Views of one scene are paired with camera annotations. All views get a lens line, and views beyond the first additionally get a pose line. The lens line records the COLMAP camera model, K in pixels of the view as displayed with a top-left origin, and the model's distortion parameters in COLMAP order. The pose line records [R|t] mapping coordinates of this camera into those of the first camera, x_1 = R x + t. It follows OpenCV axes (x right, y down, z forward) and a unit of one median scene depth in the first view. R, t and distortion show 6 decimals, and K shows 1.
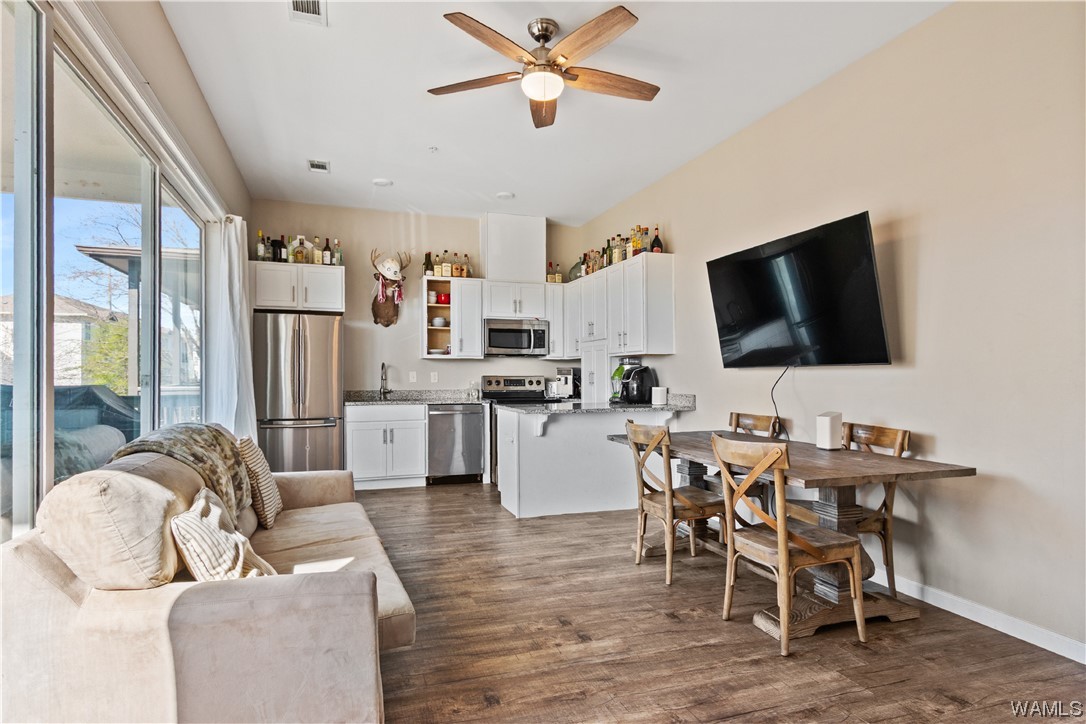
lens RADIAL K [[592.0, 0, 543.0], [0, 592.0, 362.0], [0, 0, 1]] dist [0.001171, 0.000101]
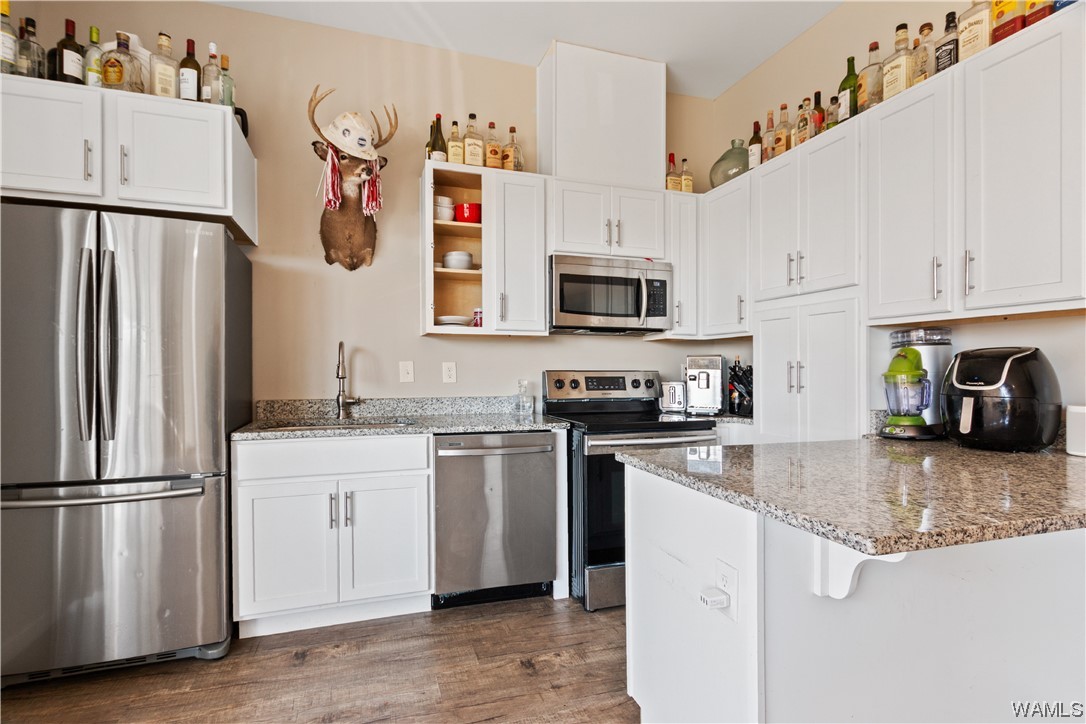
lens RADIAL K [[525.0, 0, 548.1], [0, 525.0, 373.5], [0, 0, 1]] dist [-0.000021, -0.000133]
pose [[0.999992, 0.003957, -0.000319, -0.101598], [-0.003945, 0.999495, 0.031526, 0.012224], [0.000444, -0.031524, 0.999503, 0.566751]]
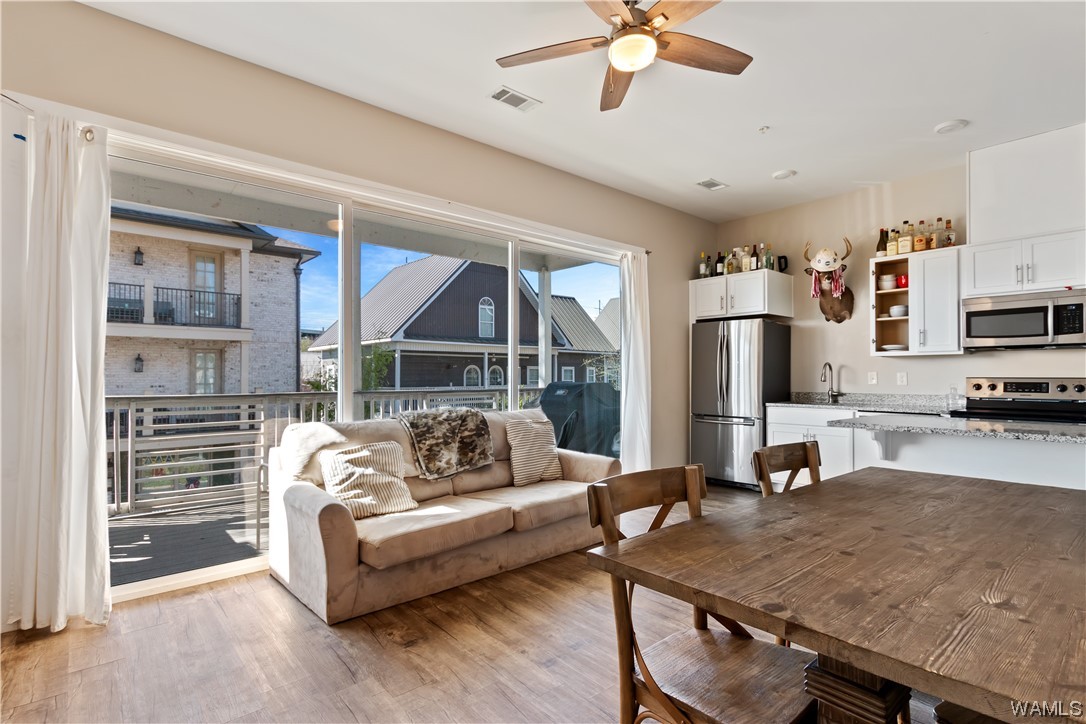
lens RADIAL K [[529.9, 0, 533.2], [0, 529.9, 365.0], [0, 0, 1]] dist [0.012367, -0.000493]
pose [[0.363617, -0.019547, -0.931343, 0.326551], [0.019655, 0.999718, -0.013308, 0.006544], [0.931341, -0.013466, 0.363899, 0.268177]]
